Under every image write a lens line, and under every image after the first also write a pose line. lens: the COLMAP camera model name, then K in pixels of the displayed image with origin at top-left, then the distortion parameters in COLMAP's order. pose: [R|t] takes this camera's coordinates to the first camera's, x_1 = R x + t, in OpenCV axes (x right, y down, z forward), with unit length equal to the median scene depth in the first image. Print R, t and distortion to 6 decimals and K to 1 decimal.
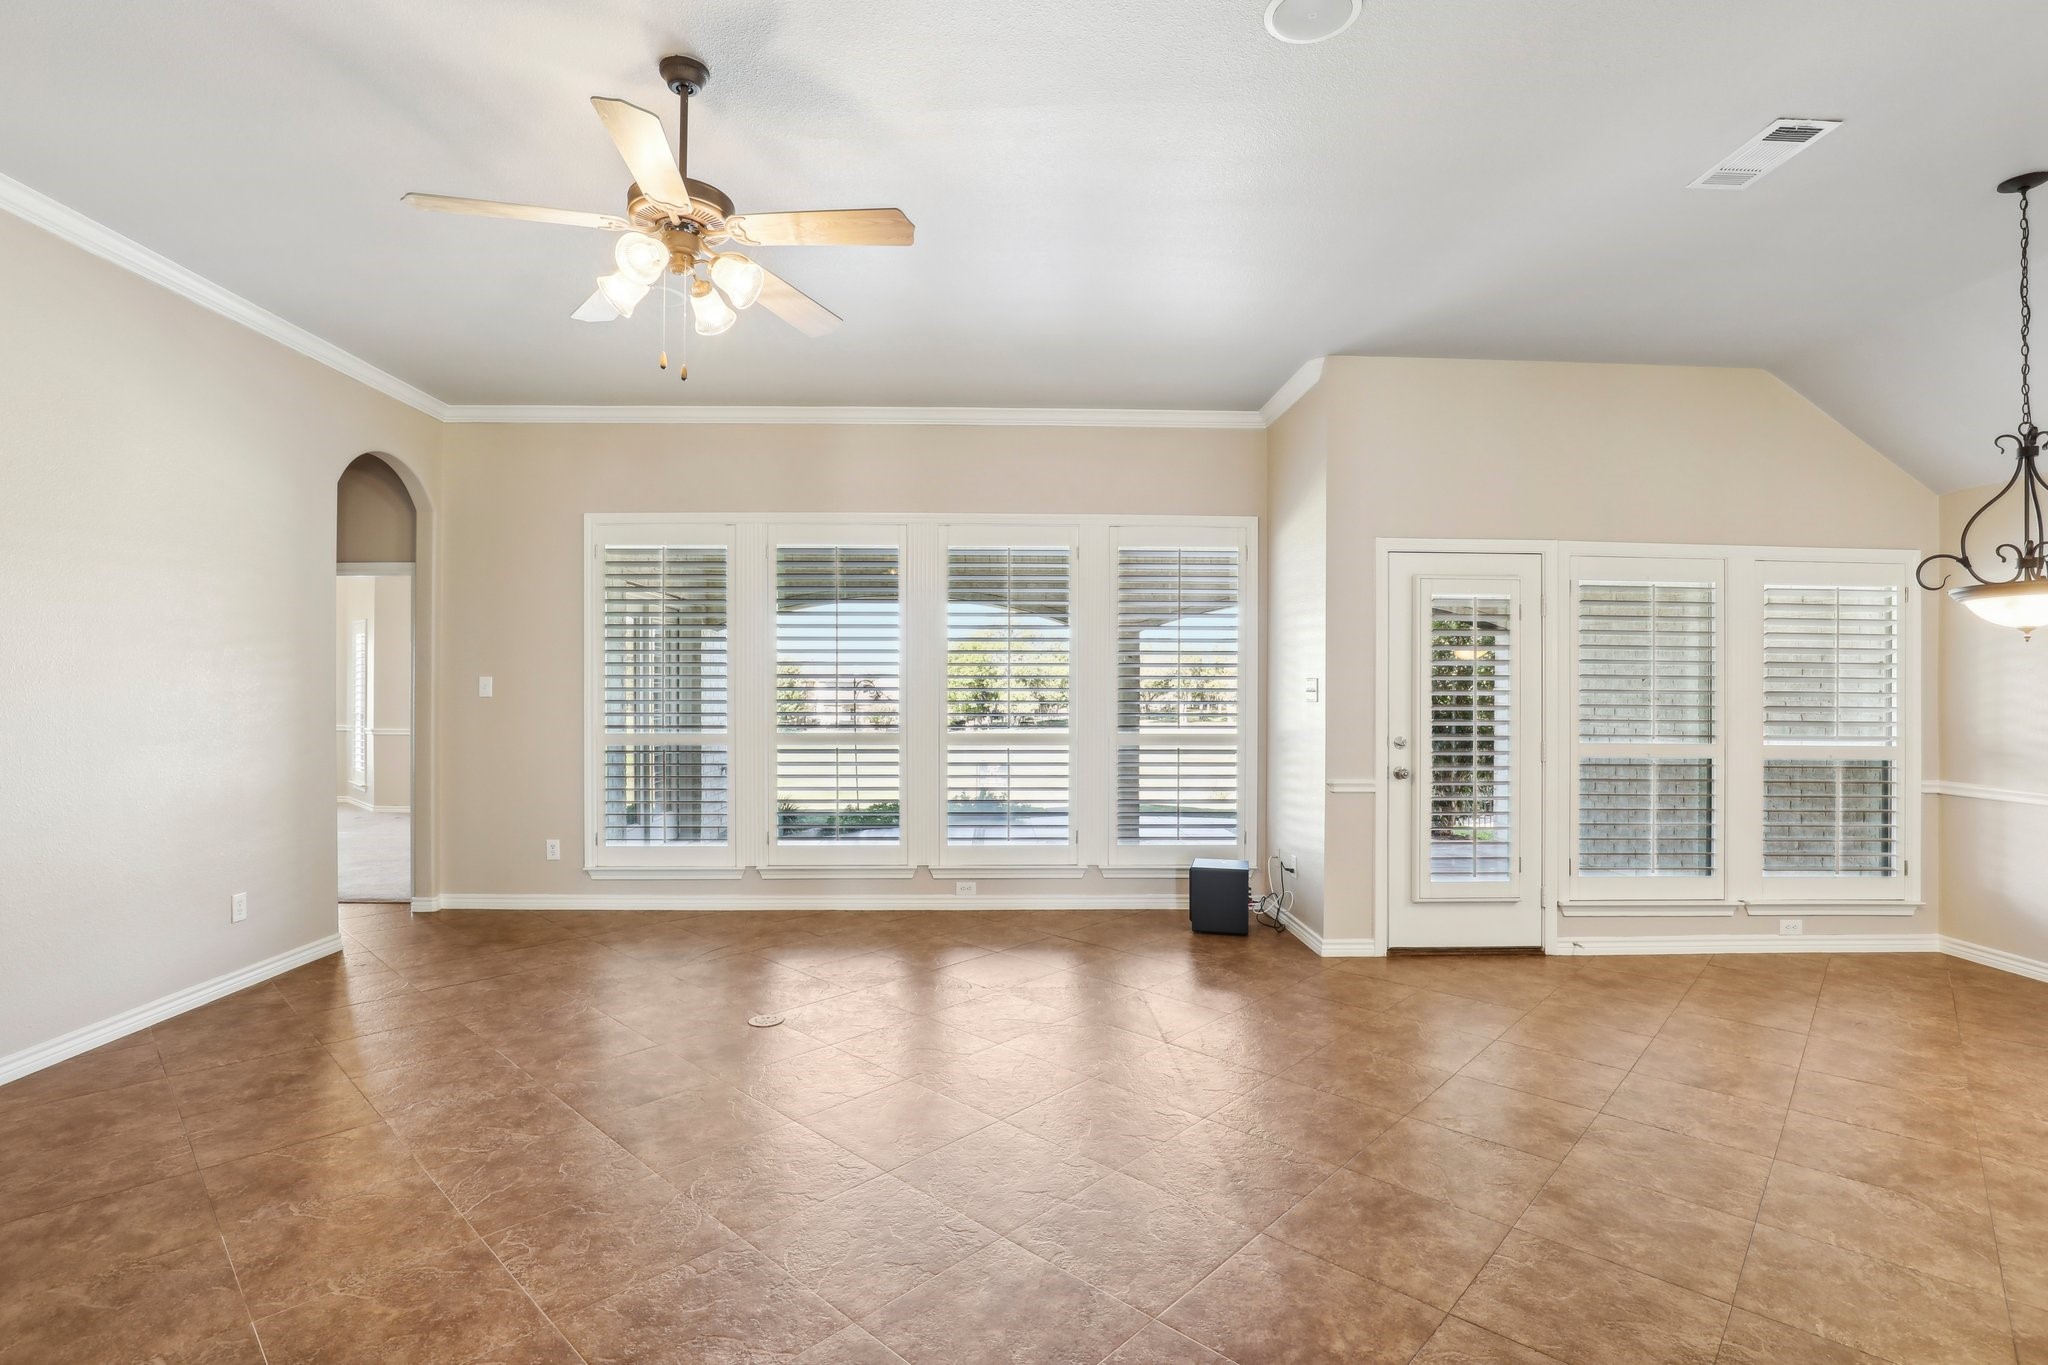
lens RADIAL K [[956.5, 0, 1031.4], [0, 956.5, 680.4], [0, 0, 1]] dist [-0.027110, 0.003947]
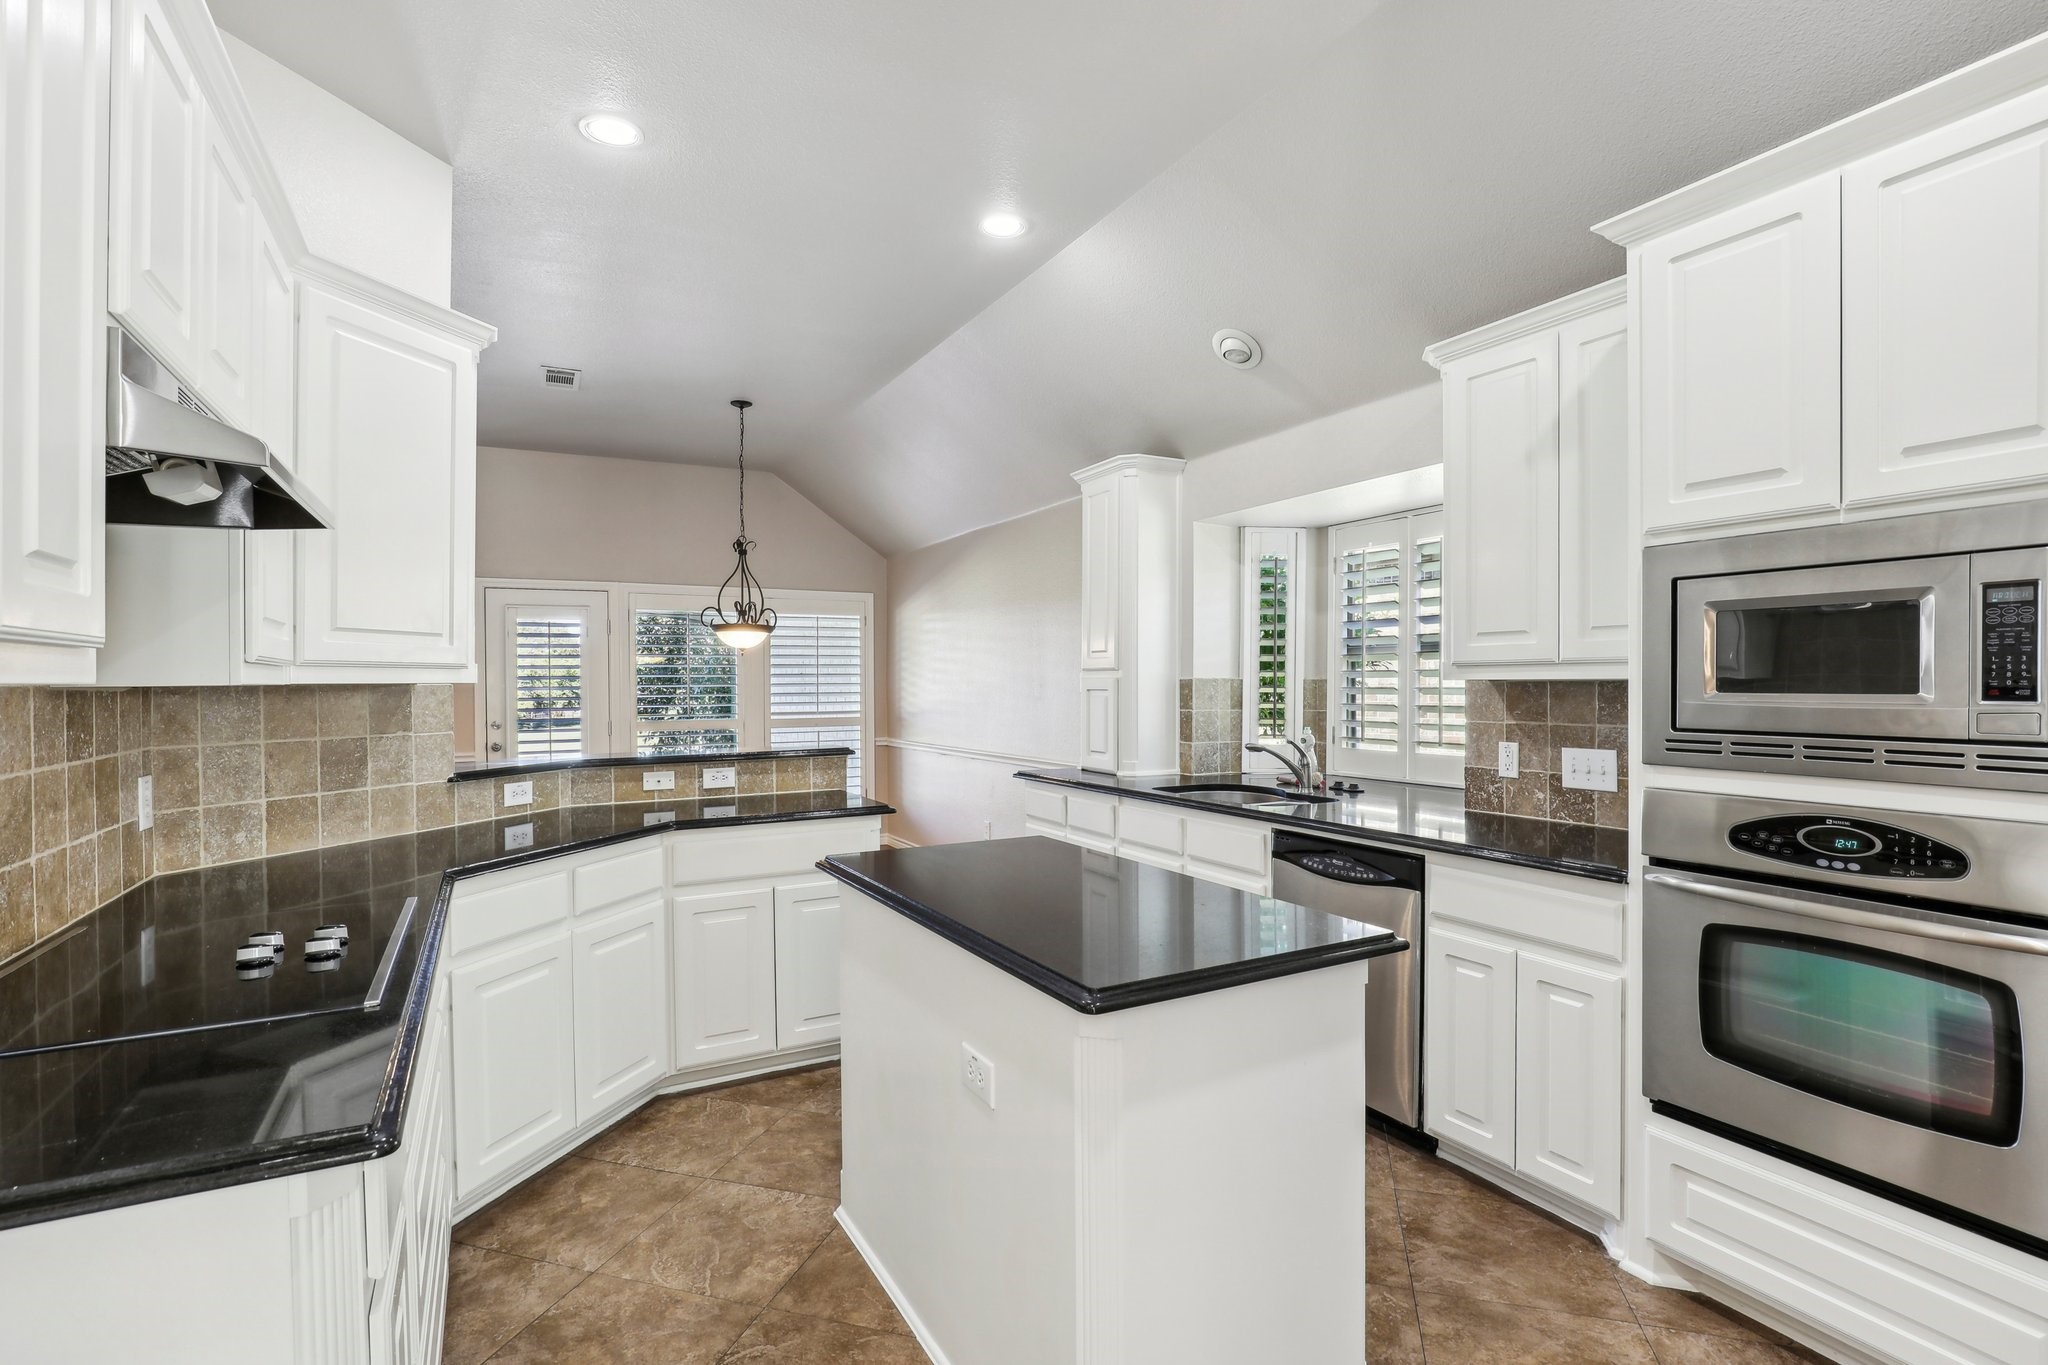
lens RADIAL K [[956.5, 0, 1023.0], [0, 956.5, 687.1], [0, 0, 1]] dist [-0.027110, 0.003947]
pose [[0.893597, -0.018797, 0.448477, 0.455183], [0.011331, 0.999749, 0.019324, -0.007272], [-0.448727, -0.012186, 0.893586, -0.575620]]
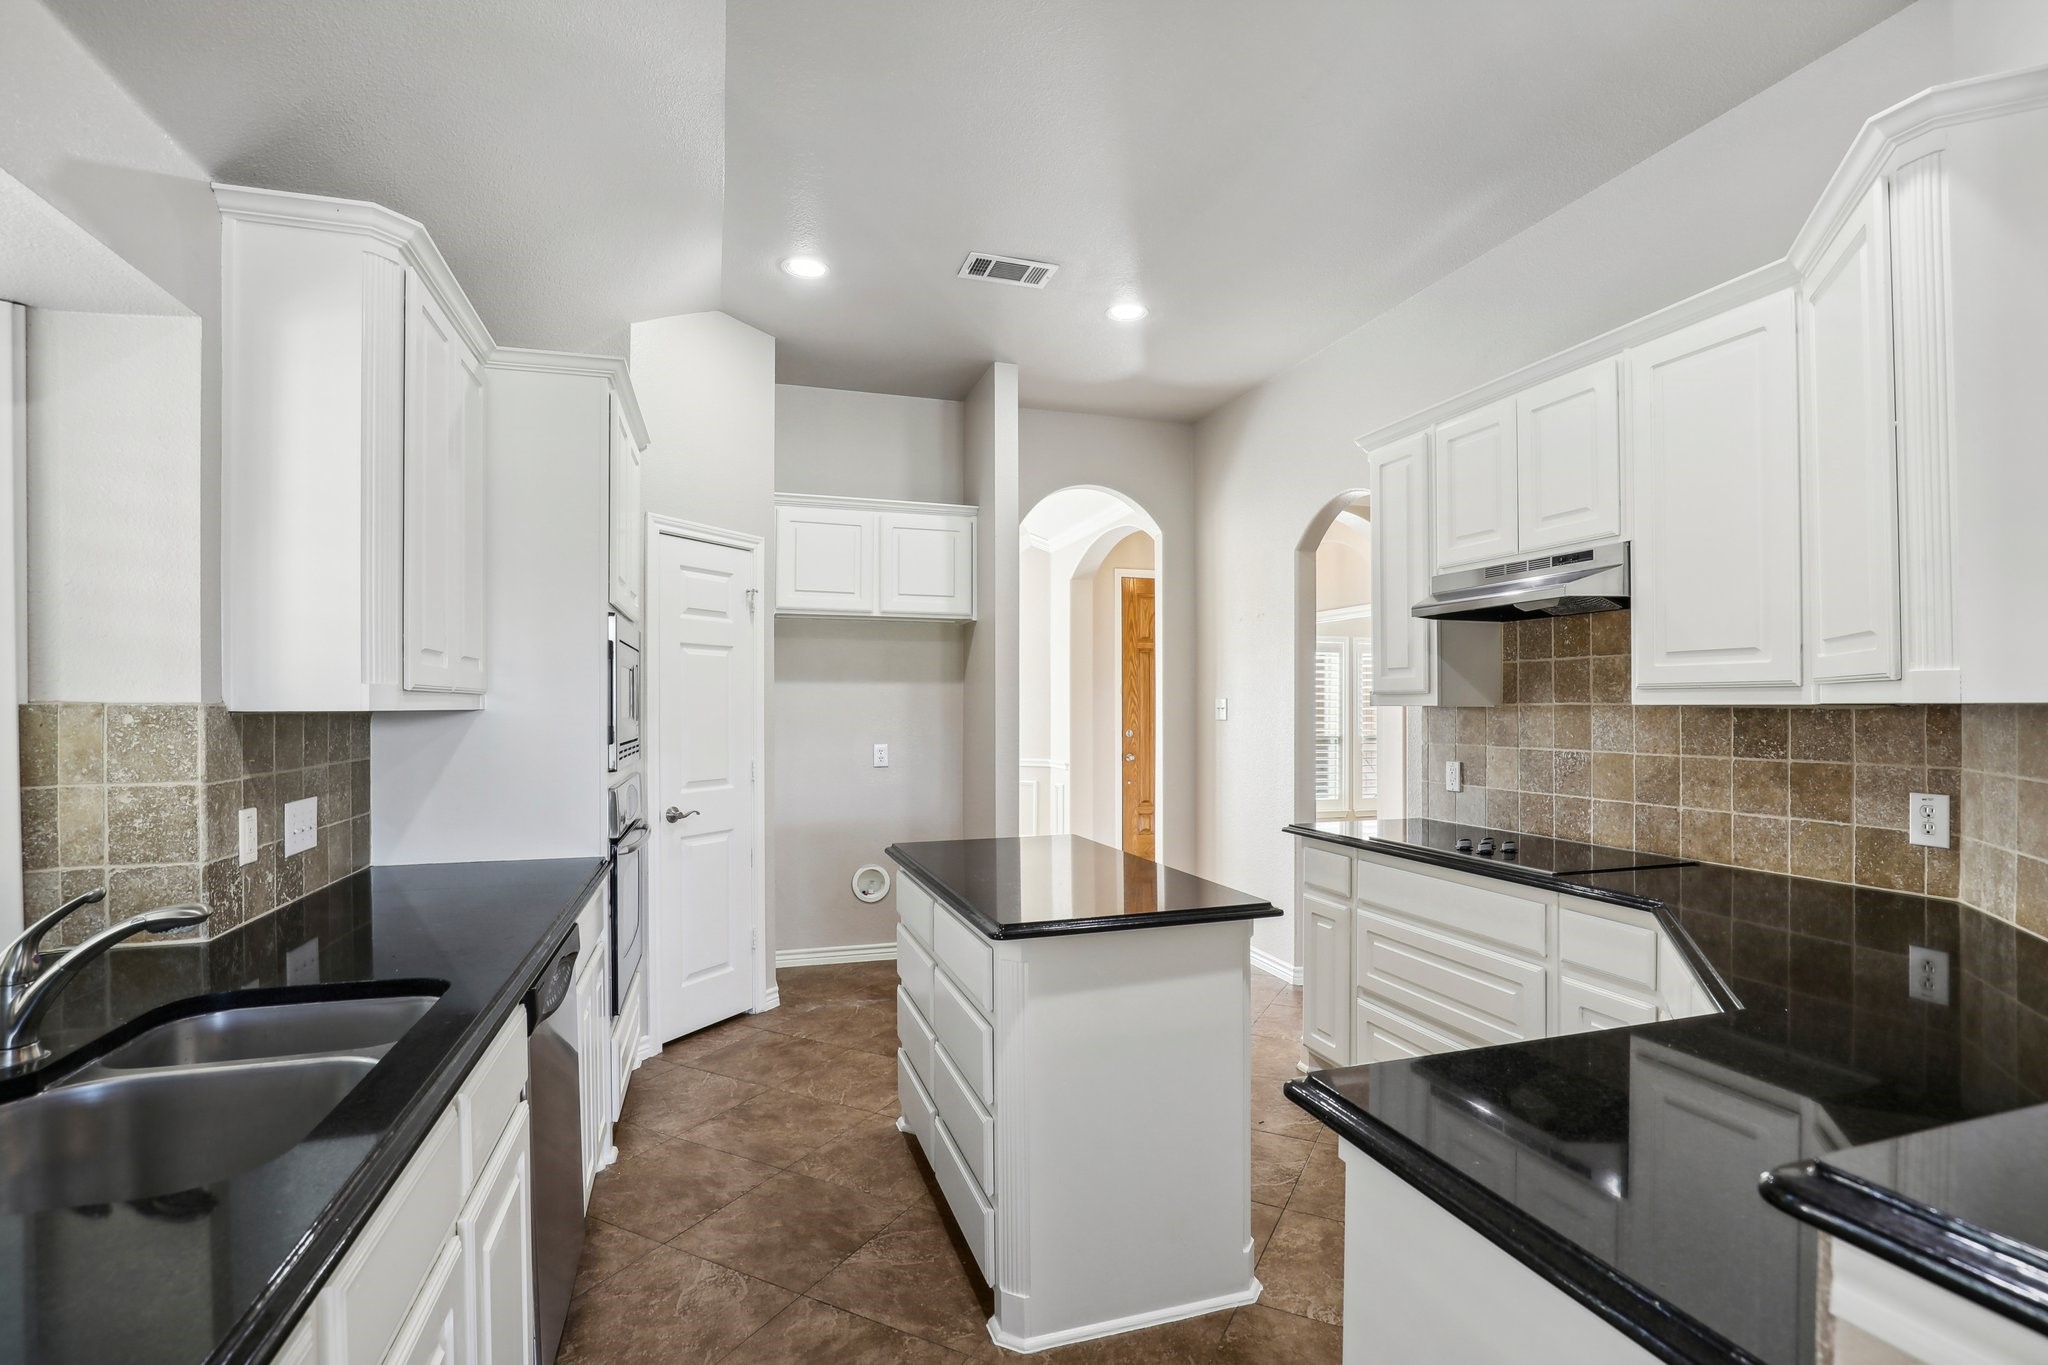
lens RADIAL K [[956.5, 0, 1019.8], [0, 956.5, 699.2], [0, 0, 1]] dist [-0.027110, 0.003947]
pose [[-0.963663, -0.003683, -0.267097, 0.814597], [0.001044, 0.999845, -0.017556, 0.000747], [0.267121, -0.017197, -0.963510, 0.306029]]
